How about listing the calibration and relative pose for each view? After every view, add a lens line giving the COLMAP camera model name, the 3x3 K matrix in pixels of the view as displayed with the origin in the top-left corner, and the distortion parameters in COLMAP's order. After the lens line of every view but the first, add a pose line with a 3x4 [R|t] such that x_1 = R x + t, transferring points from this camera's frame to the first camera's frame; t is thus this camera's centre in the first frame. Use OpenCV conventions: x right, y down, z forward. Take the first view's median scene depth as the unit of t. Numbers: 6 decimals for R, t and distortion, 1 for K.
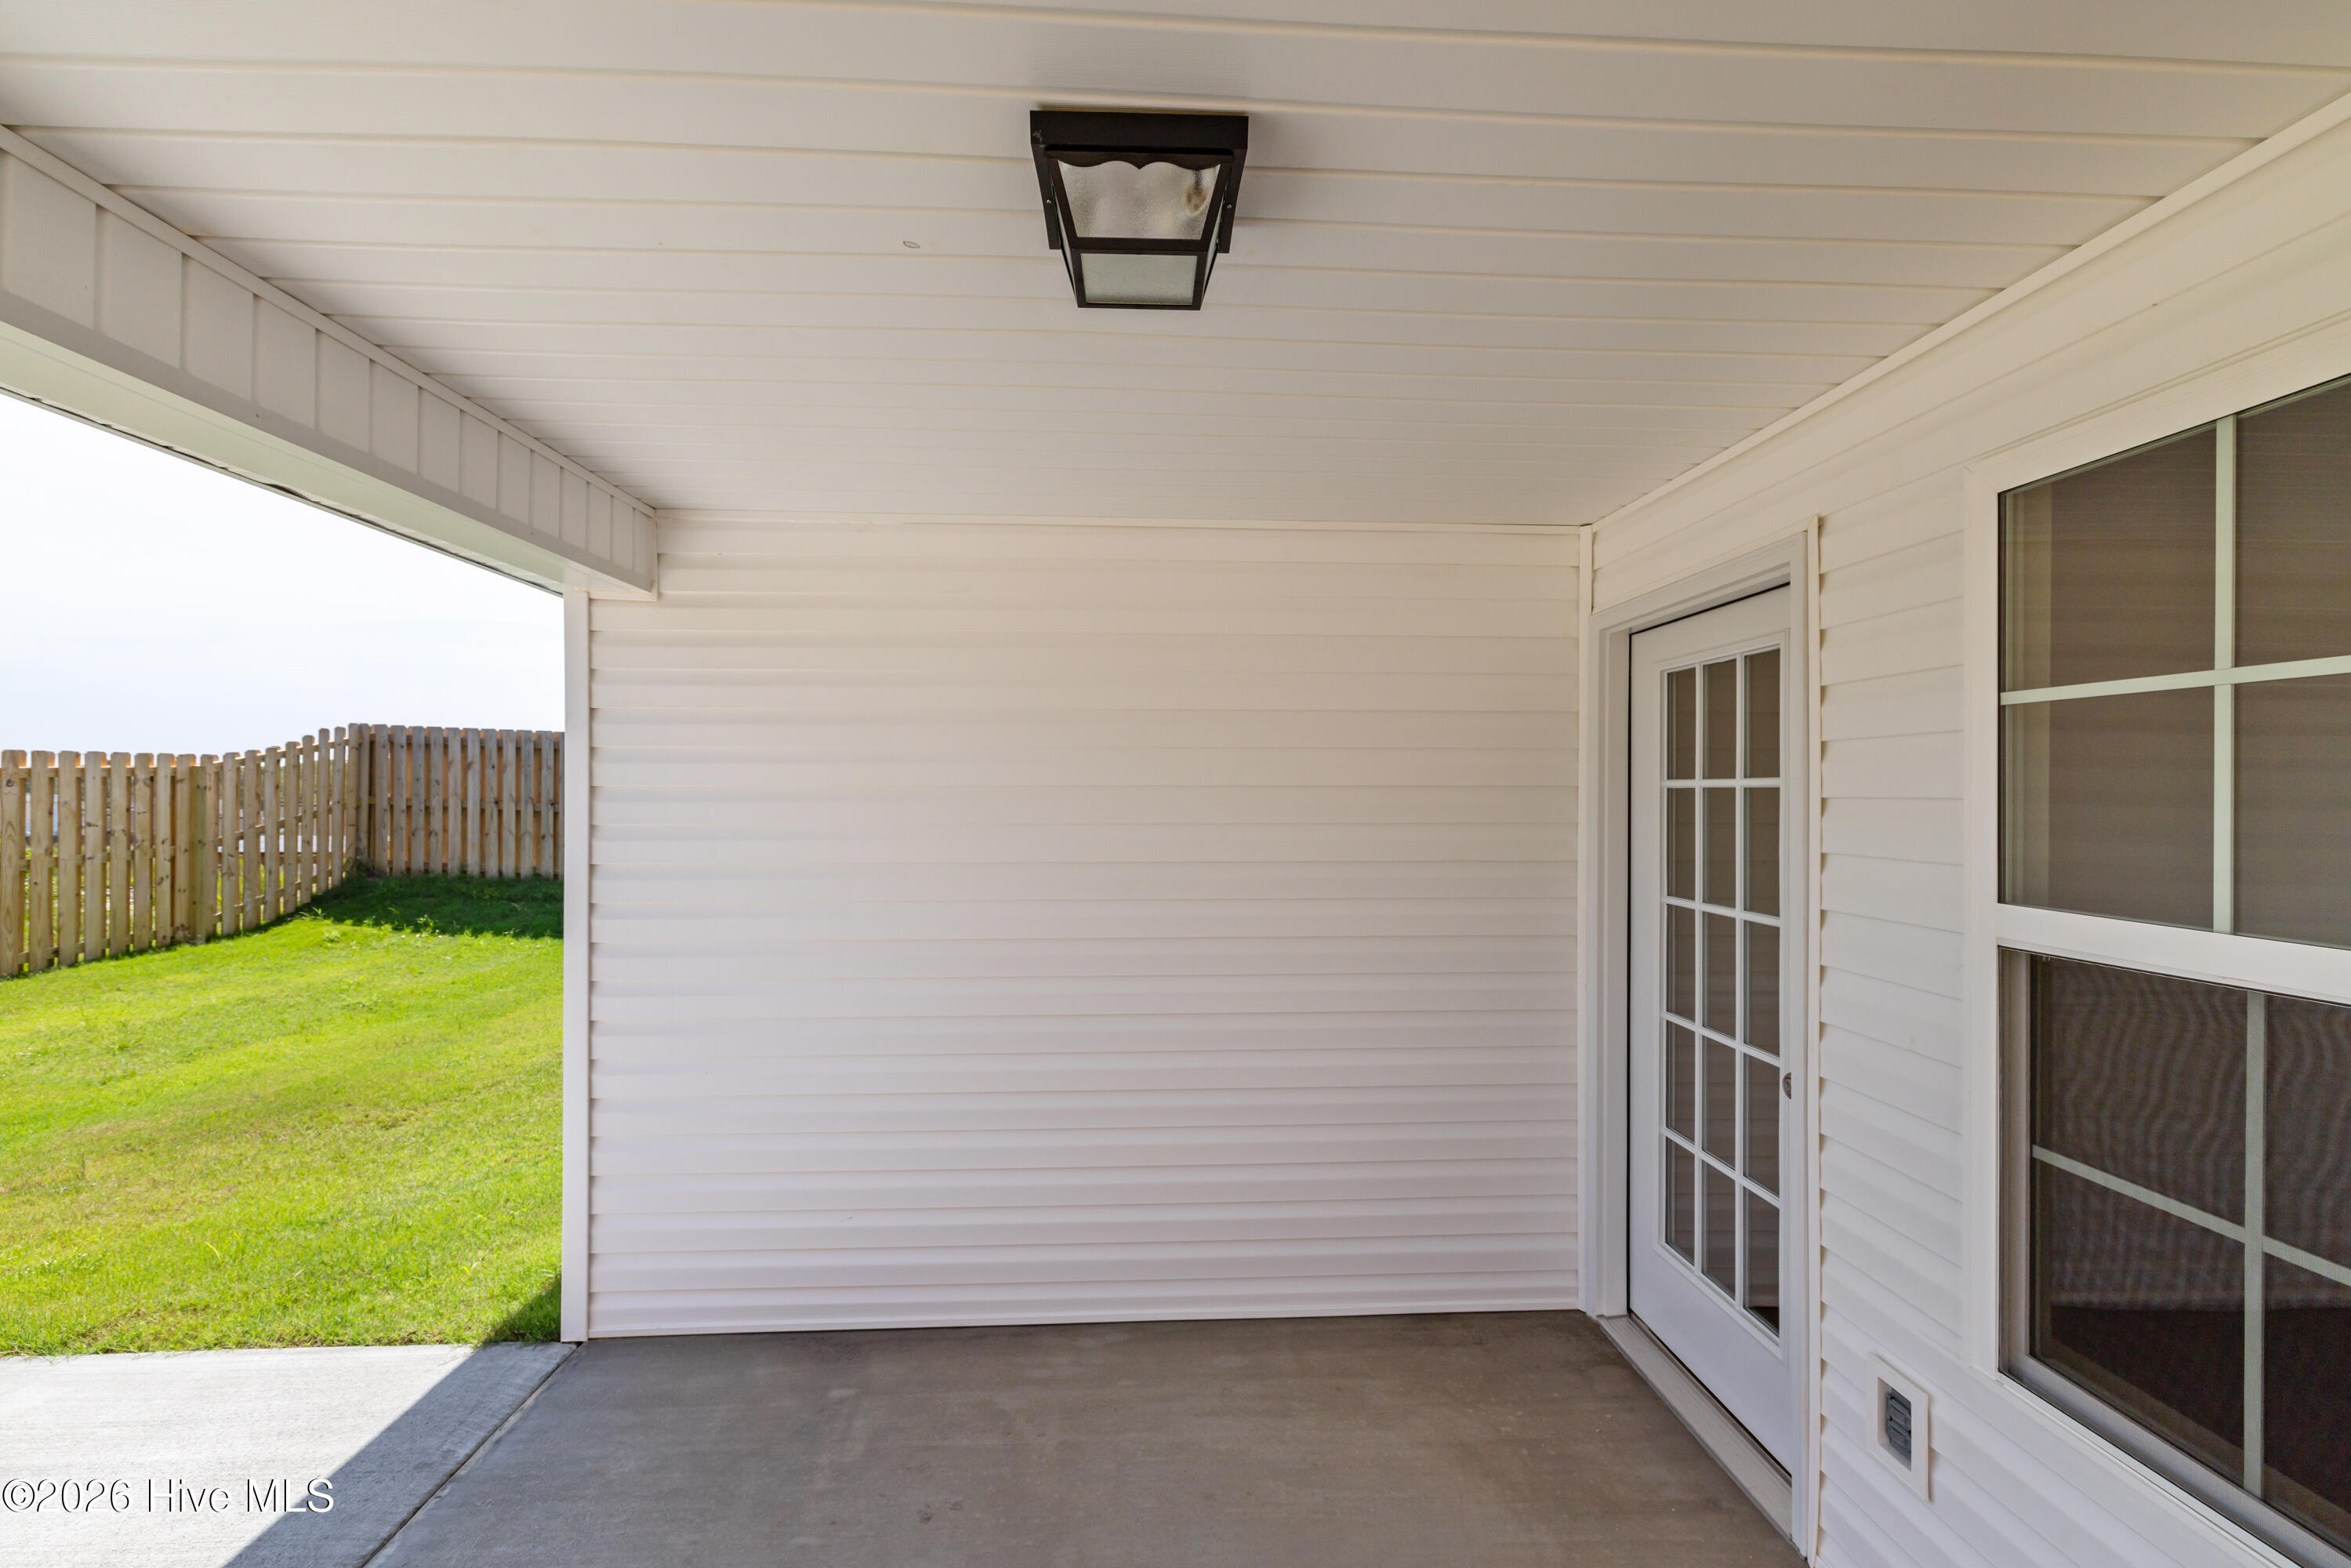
lens RADIAL K [[1038.9, 0, 1170.9], [0, 1038.9, 782.3], [0, 0, 1]] dist [0.019114, -0.000305]
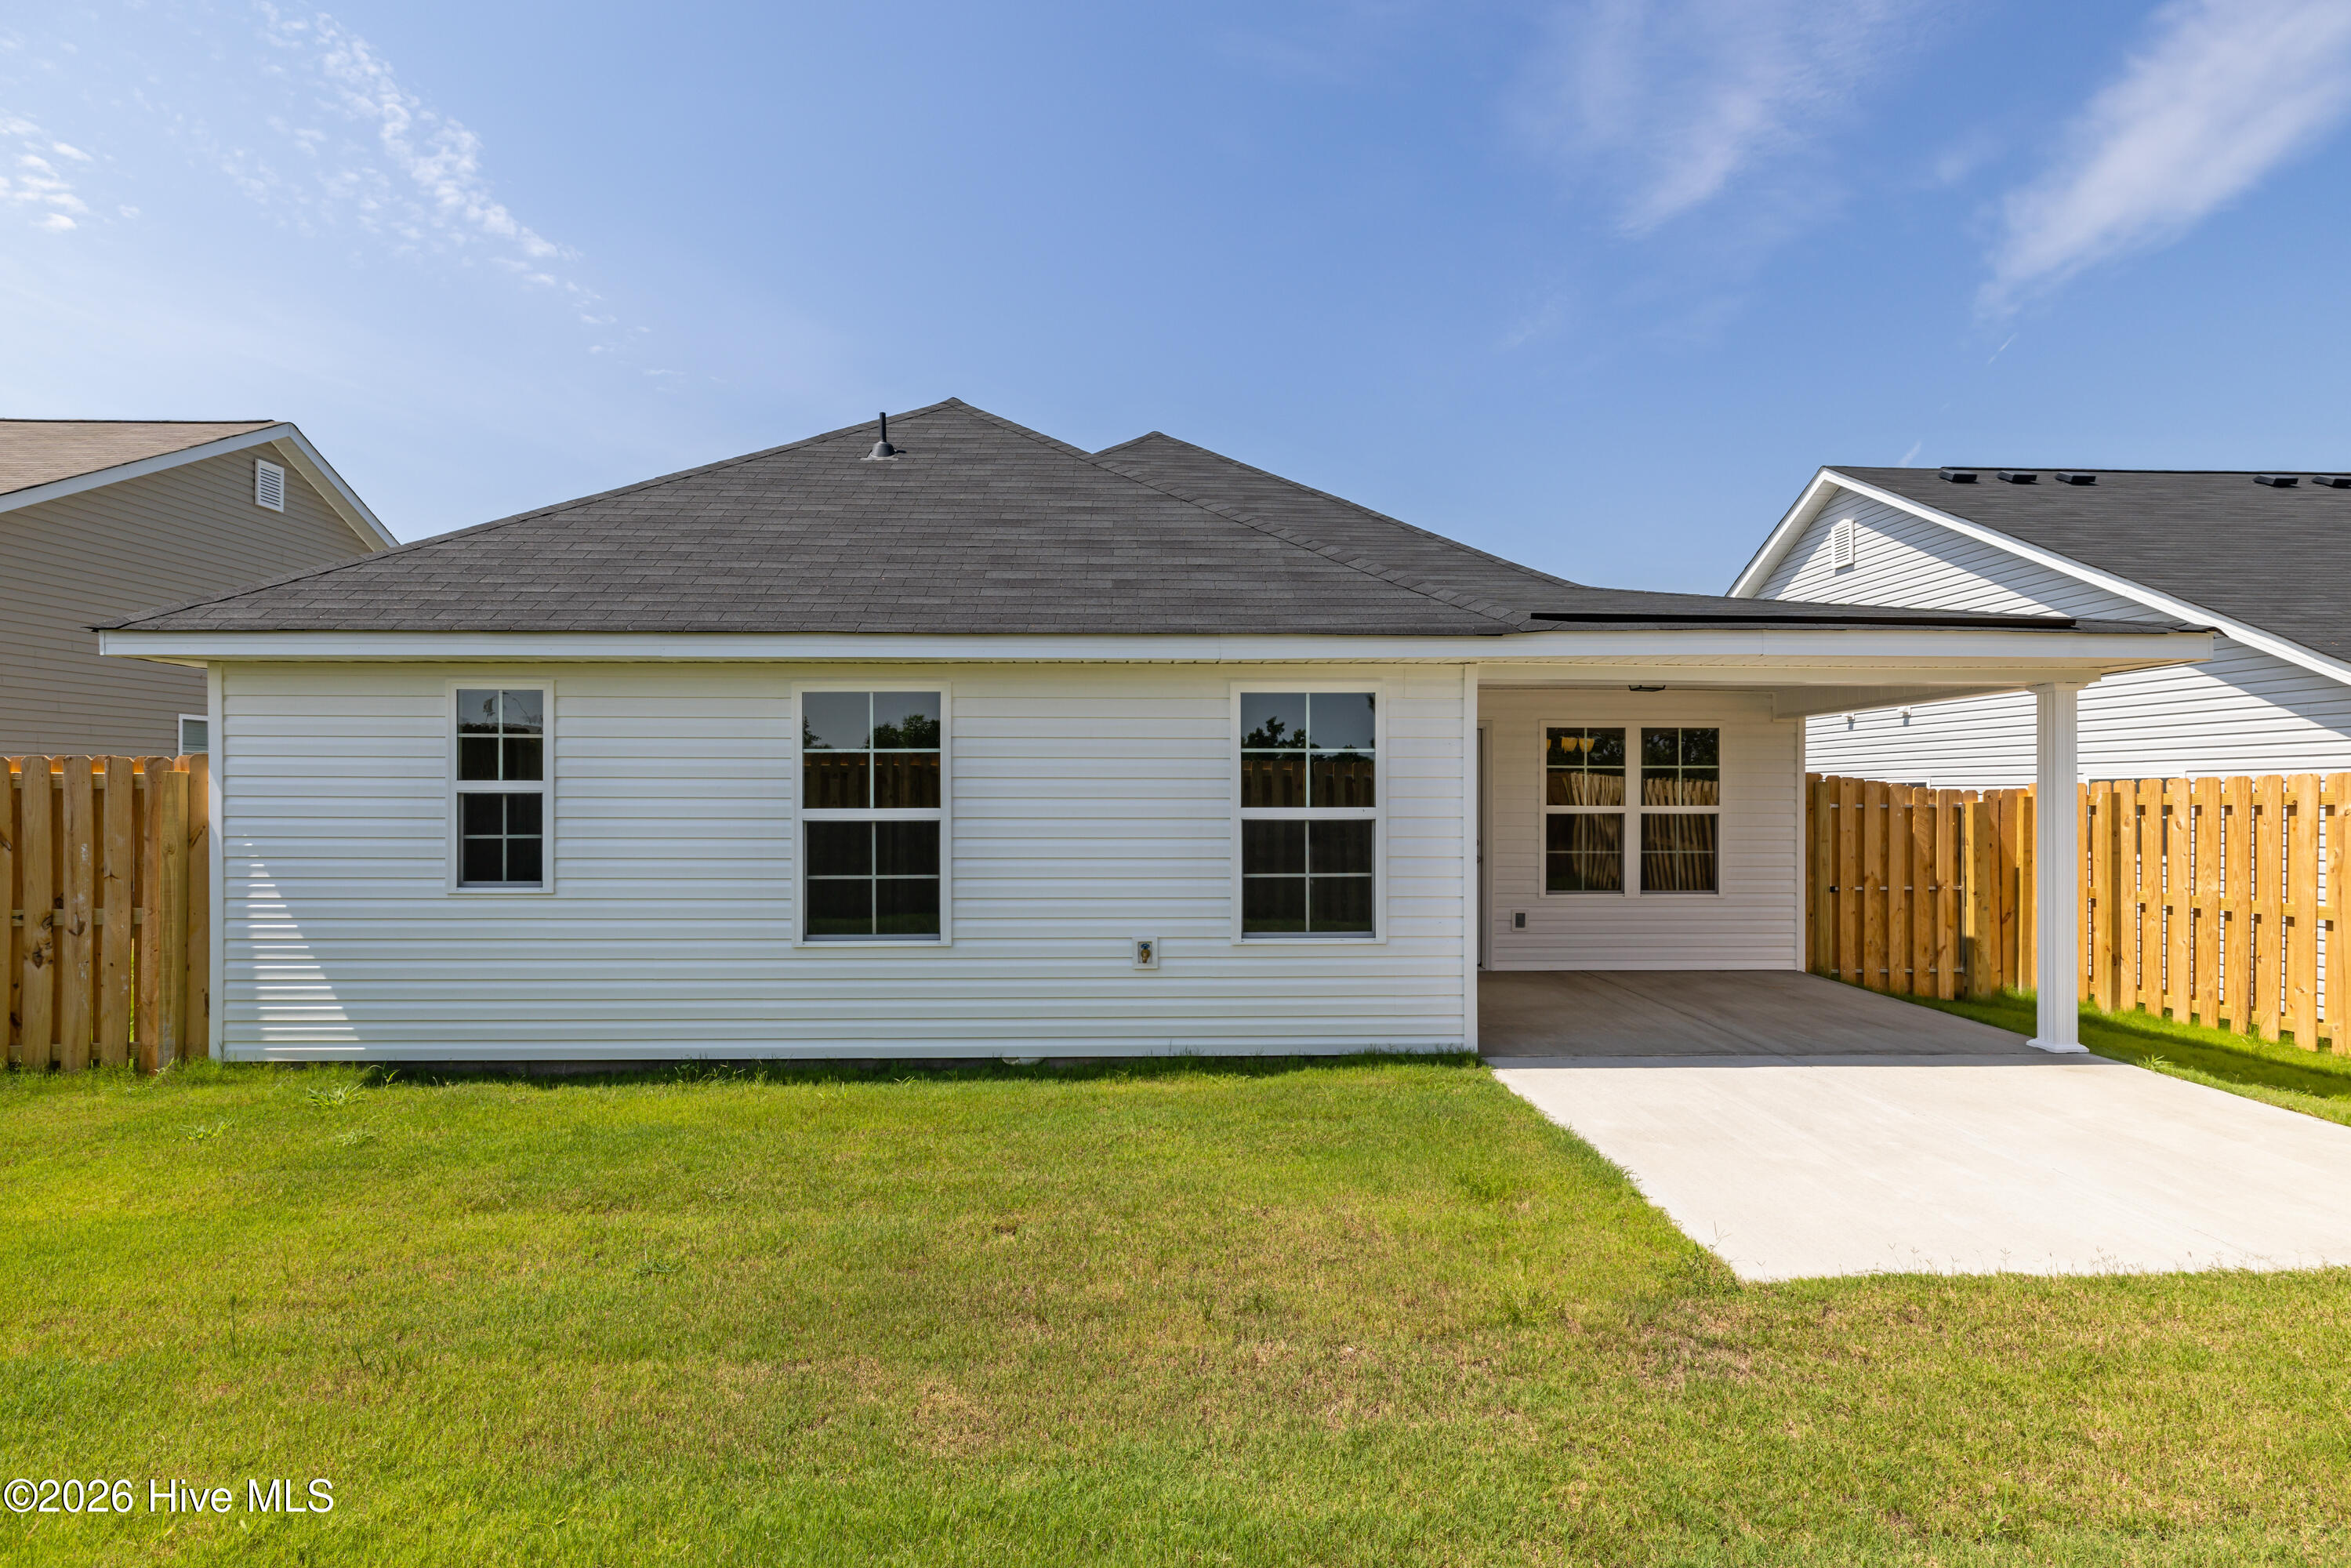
lens RADIAL K [[1147.7, 0, 1193.8], [0, 1147.7, 798.7], [0, 0, 1]] dist [0.000948, 0.002319]
pose [[0.001491, -0.007074, 0.999974, -0.690086], [-0.012581, 0.999896, 0.007092, 0.007799], [-0.999920, -0.012591, 0.001401, 0.383756]]
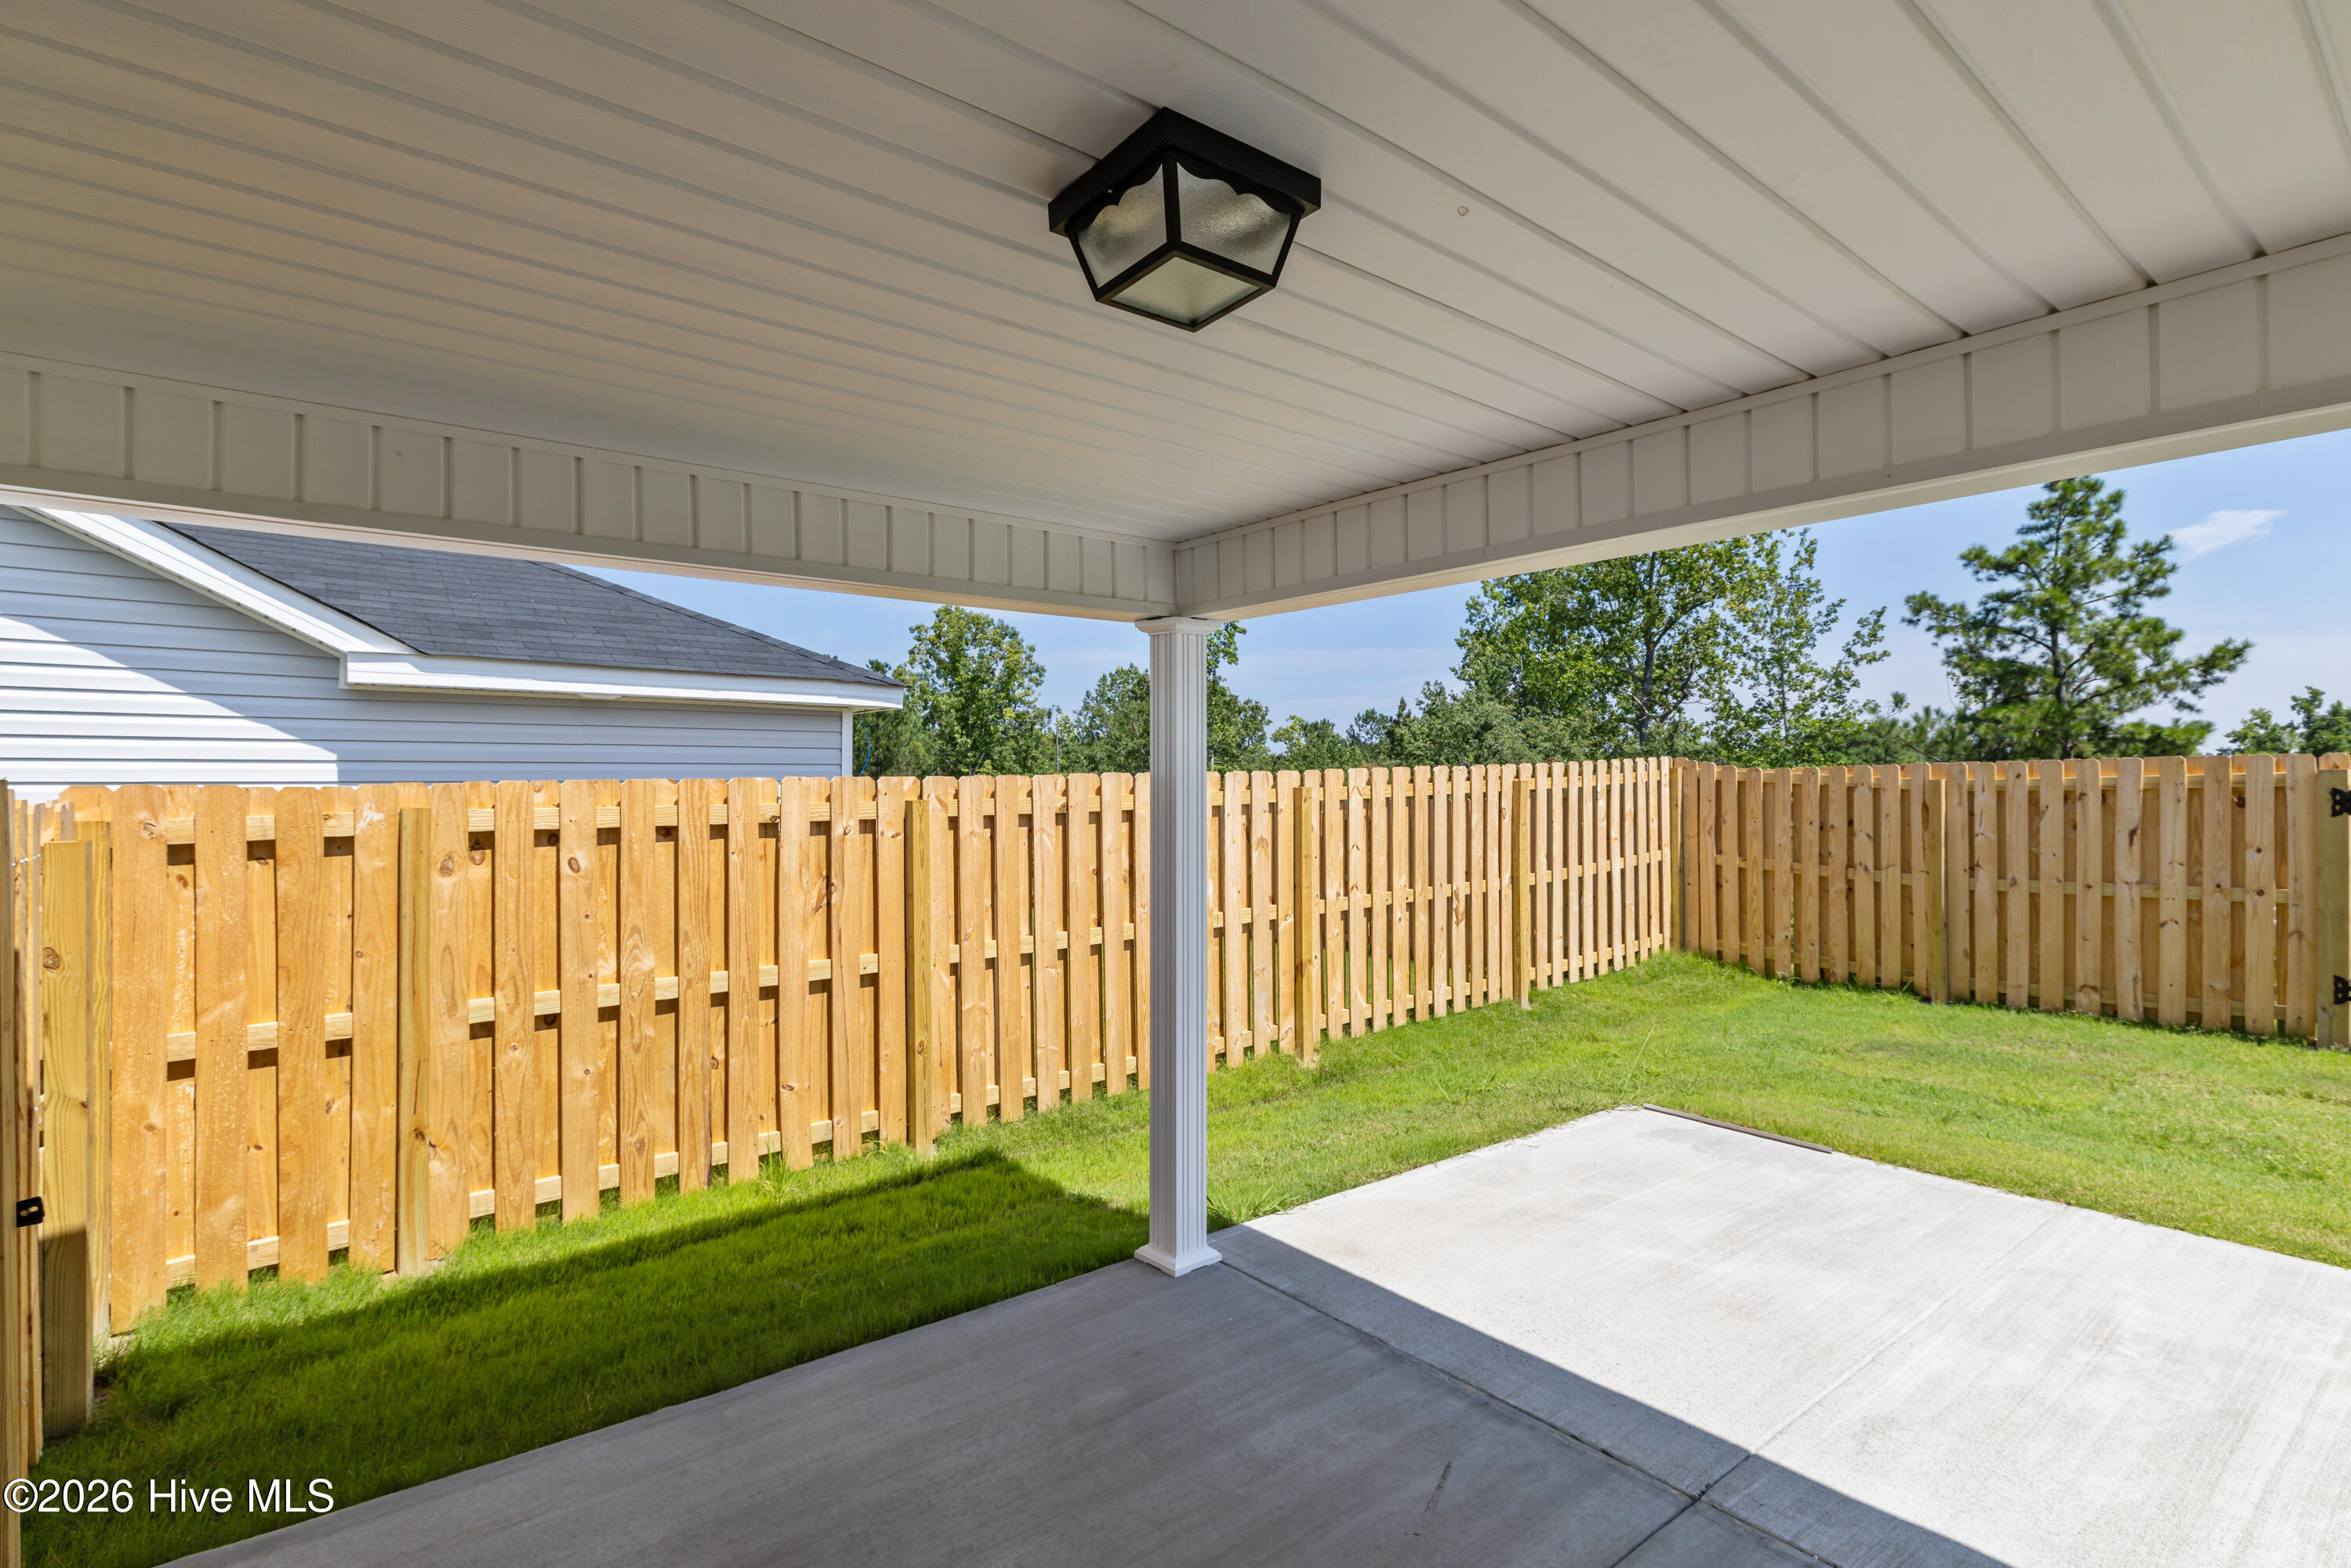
lens RADIAL K [[1106.4, 0, 1192.3], [0, 1106.4, 796.4], [0, 0, 1]] dist [-0.012200, -0.000545]
pose [[-0.807588, 0.000477, -0.589748, 0.061417], [0.003370, 0.999987, -0.003806, 0.000196], [0.589738, -0.005061, -0.807579, 0.208495]]
